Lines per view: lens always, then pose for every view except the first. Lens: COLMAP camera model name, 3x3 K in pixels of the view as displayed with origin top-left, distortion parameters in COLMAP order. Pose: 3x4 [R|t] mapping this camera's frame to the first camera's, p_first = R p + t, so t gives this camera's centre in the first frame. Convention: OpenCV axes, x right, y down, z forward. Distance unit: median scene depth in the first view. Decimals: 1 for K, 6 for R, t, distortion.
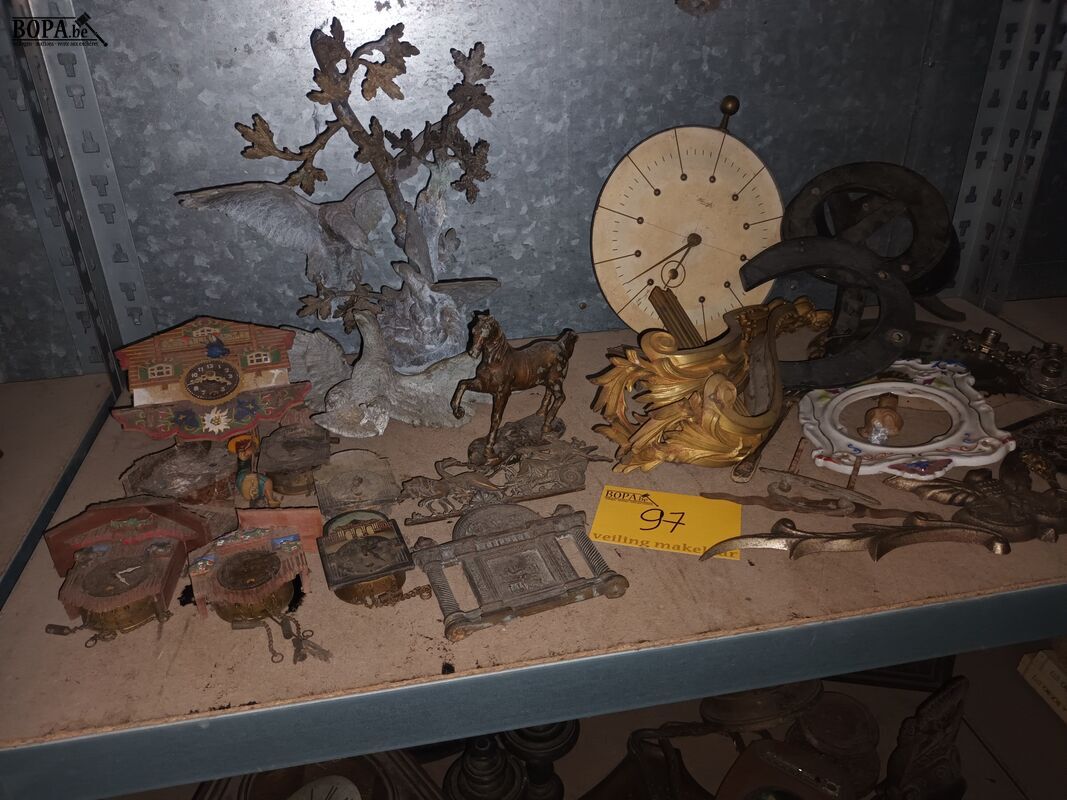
lens RADIAL K [[801.1, 0, 537.8], [0, 801.1, 411.3], [0, 0, 1]] dist [0.037018, -0.072987]
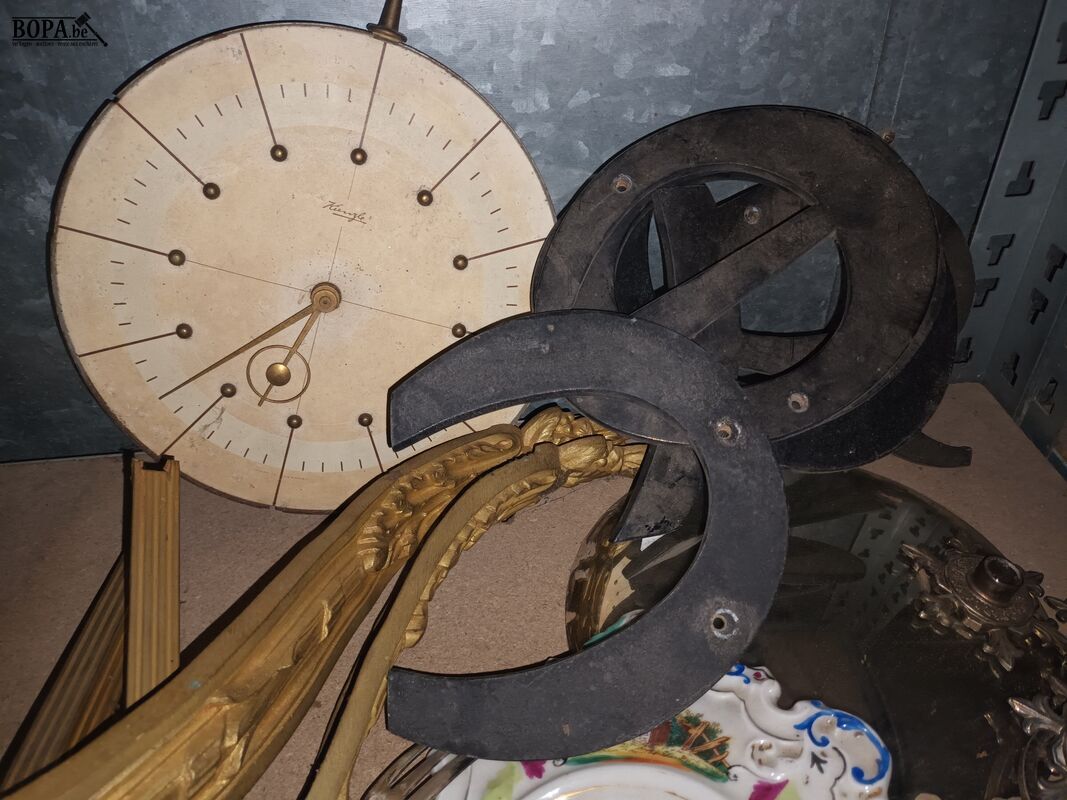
lens RADIAL K [[801.1, 0, 538.4], [0, 801.1, 407.5], [0, 0, 1]] dist [0.037018, -0.072987]
pose [[0.994525, 0.048730, -0.092437, 0.455862], [-0.031548, 0.983349, 0.178969, -0.305216], [0.099619, -0.175073, 0.979503, 0.739844]]
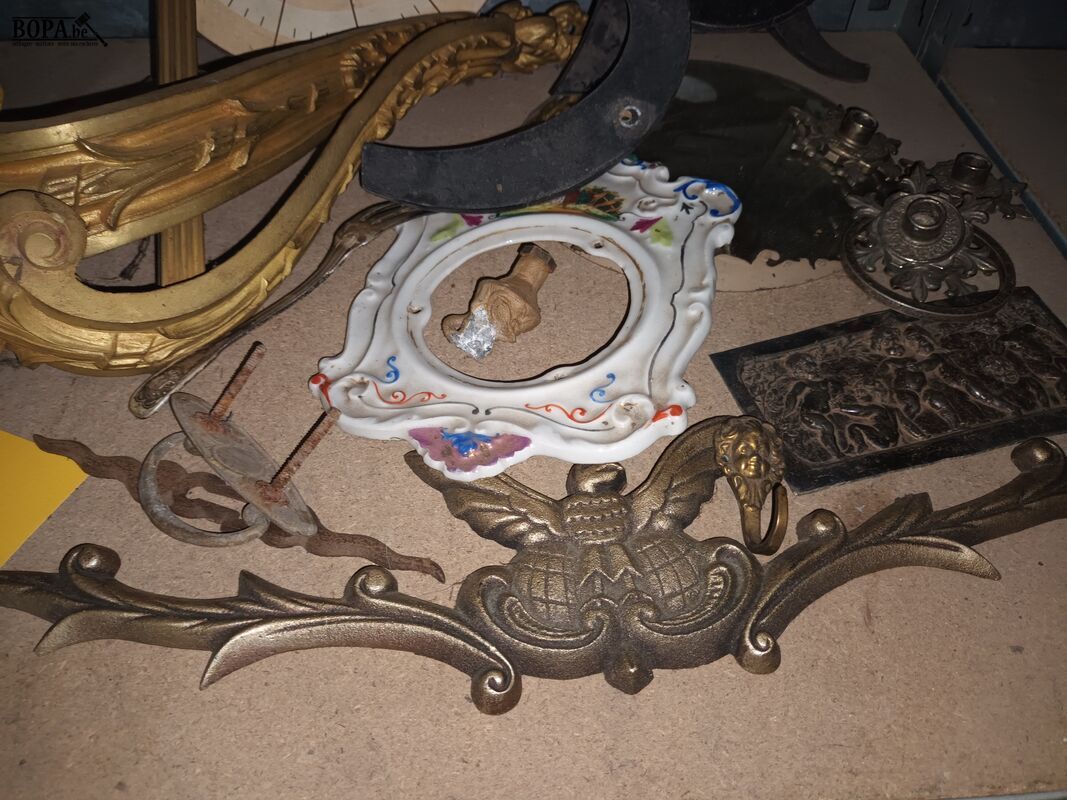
lens RADIAL K [[801.1, 0, 535.3], [0, 801.1, 408.9], [0, 0, 1]] dist [0.037018, -0.072987]
pose [[0.990153, 0.125544, -0.061928, 0.519120], [-0.094785, 0.926810, 0.363372, -0.116976], [0.103015, -0.353924, 0.929584, 0.559718]]
